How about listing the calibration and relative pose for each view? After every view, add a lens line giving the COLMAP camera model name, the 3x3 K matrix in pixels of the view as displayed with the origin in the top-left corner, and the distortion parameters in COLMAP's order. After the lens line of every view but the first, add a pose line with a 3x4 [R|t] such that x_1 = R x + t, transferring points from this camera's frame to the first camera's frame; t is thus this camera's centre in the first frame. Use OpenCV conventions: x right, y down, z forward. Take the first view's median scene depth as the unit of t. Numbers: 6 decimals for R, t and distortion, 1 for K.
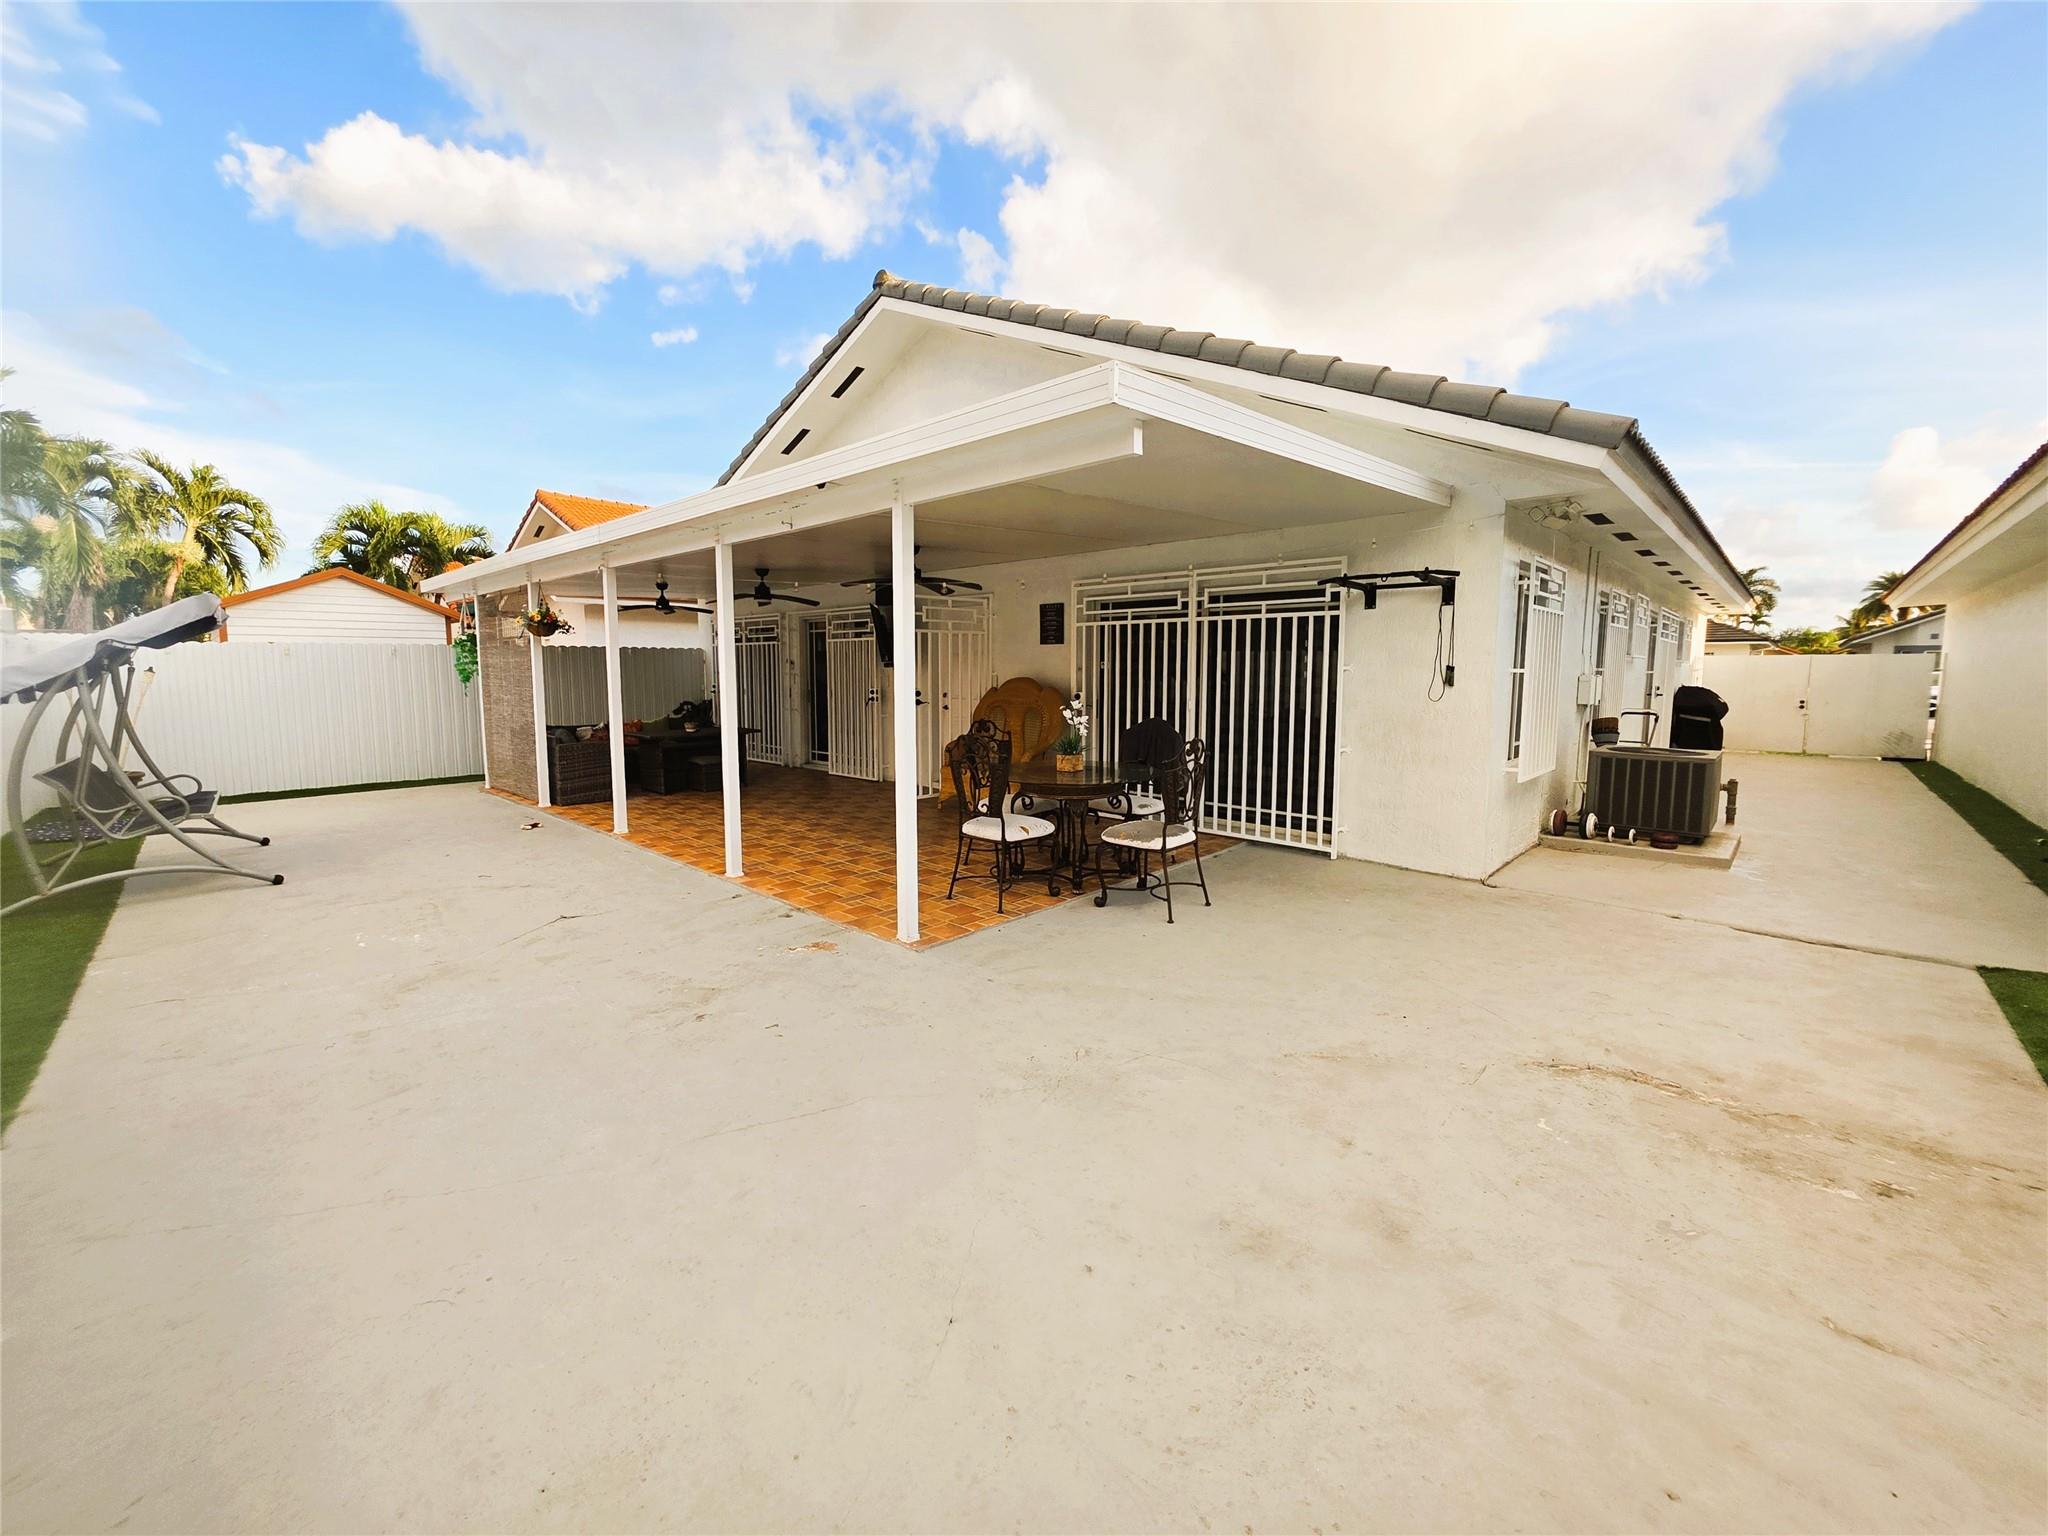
lens RADIAL K [[815.7, 0, 1017.1], [0, 815.7, 761.2], [0, 0, 1]] dist [-0.001684, 0.001219]
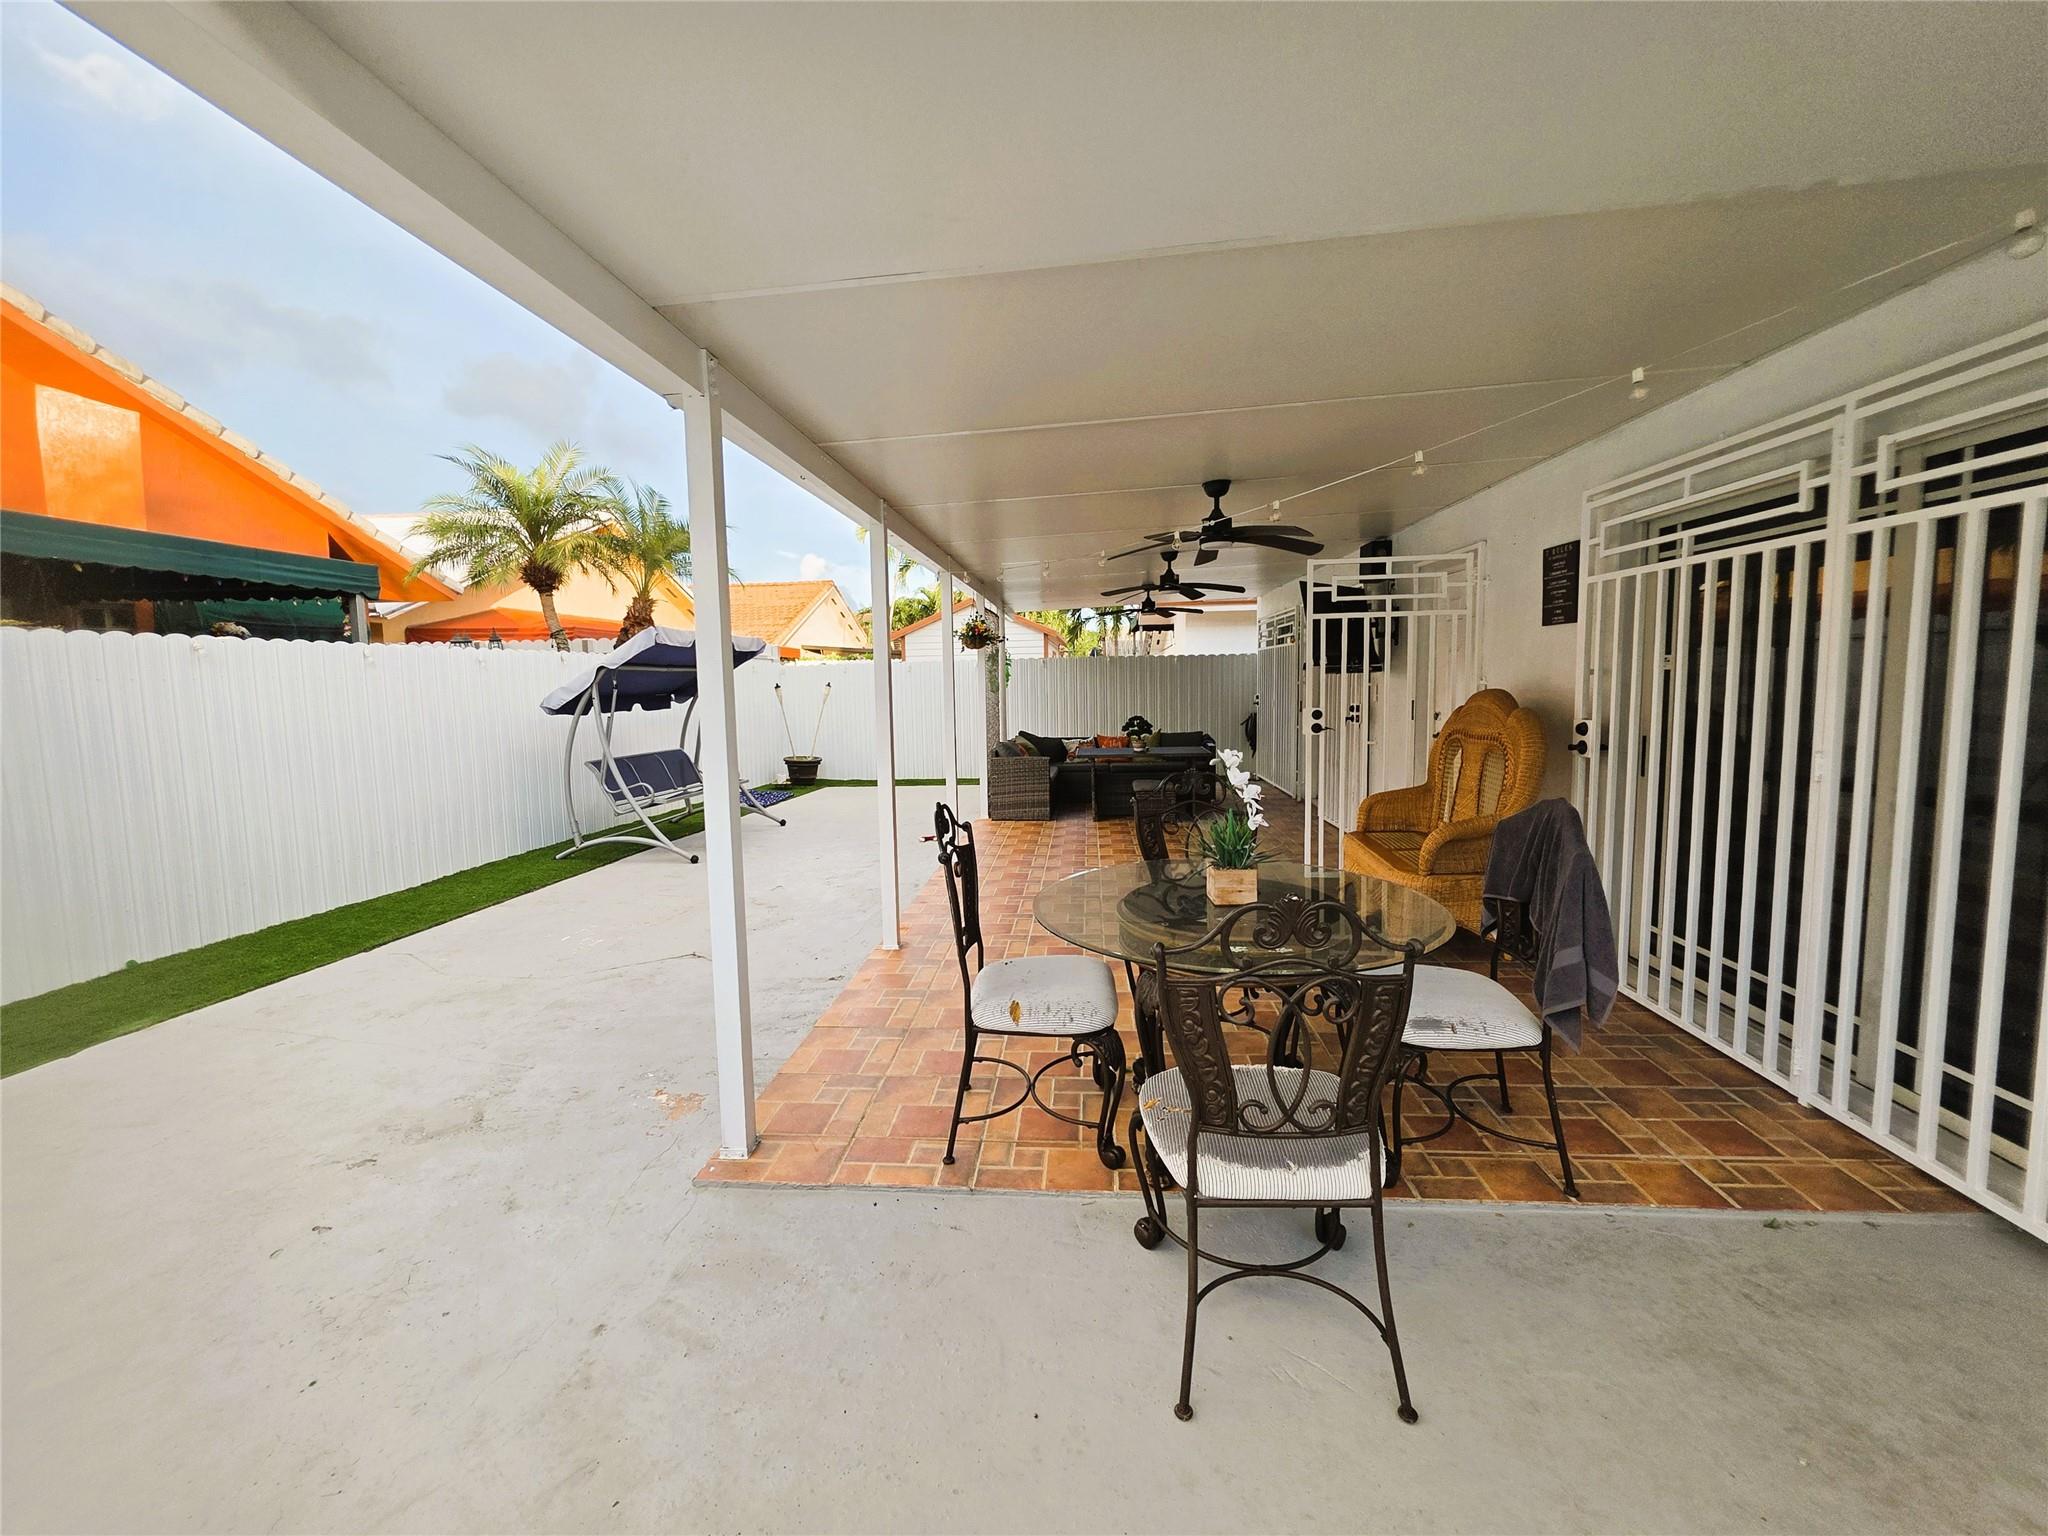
lens RADIAL K [[815.7, 0, 1023.5], [0, 815.7, 762.0], [0, 0, 1]] dist [-0.001684, 0.001219]
pose [[0.633273, 0.066494, -0.771067, 0.269234], [-0.070470, 0.997118, 0.028111, -0.055682], [0.770713, 0.036535, 0.636134, 0.490254]]
